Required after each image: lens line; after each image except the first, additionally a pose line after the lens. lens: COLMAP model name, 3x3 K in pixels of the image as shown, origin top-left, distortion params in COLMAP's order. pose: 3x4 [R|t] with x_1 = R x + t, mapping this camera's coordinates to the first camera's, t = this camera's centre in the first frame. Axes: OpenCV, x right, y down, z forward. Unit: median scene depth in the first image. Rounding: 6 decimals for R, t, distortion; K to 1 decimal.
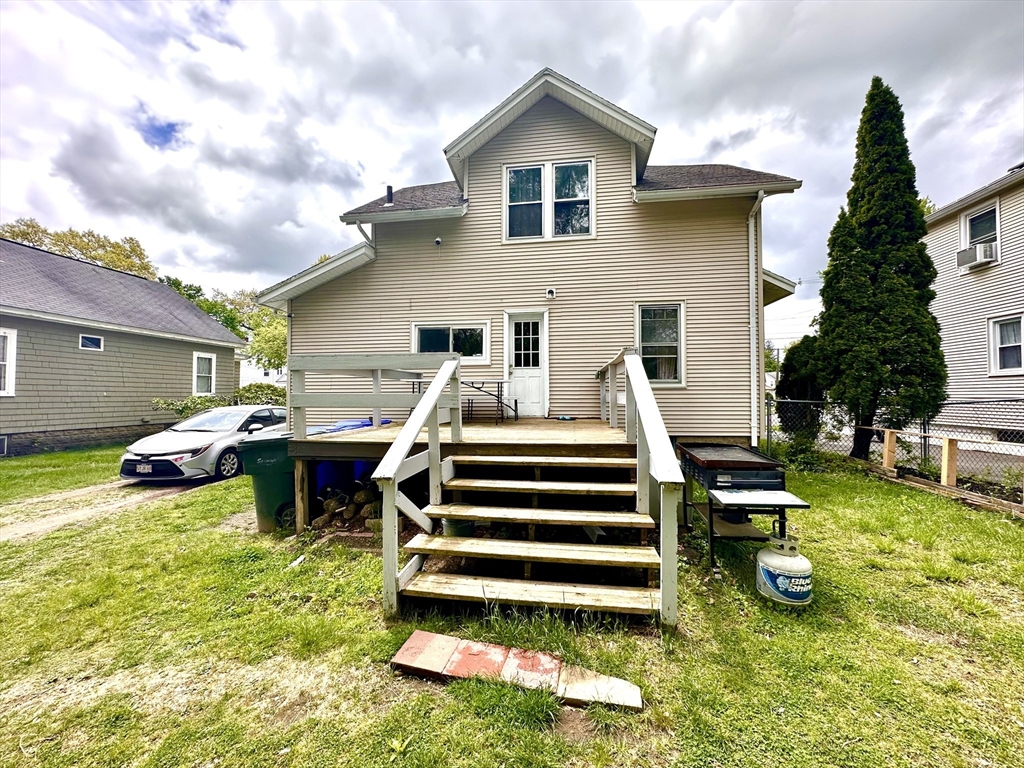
lens RADIAL K [[411.5, 0, 509.4], [0, 411.5, 385.6], [0, 0, 1]] dist [-0.003152, 0.000414]
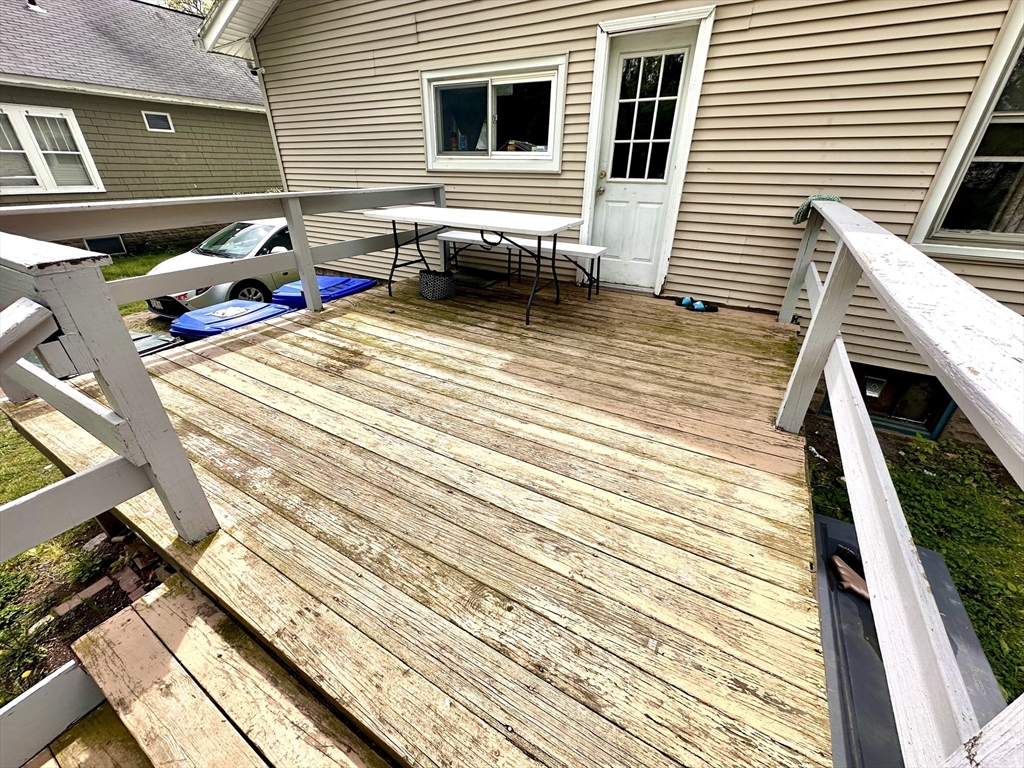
lens RADIAL K [[411.5, 0, 511.1], [0, 411.5, 383.7], [0, 0, 1]] dist [-0.003152, 0.000414]
pose [[0.924699, 0.188629, -0.330684, 0.106423], [-0.001865, 0.870855, 0.491537, -0.070029], [0.380696, -0.453907, 0.805630, 0.457935]]
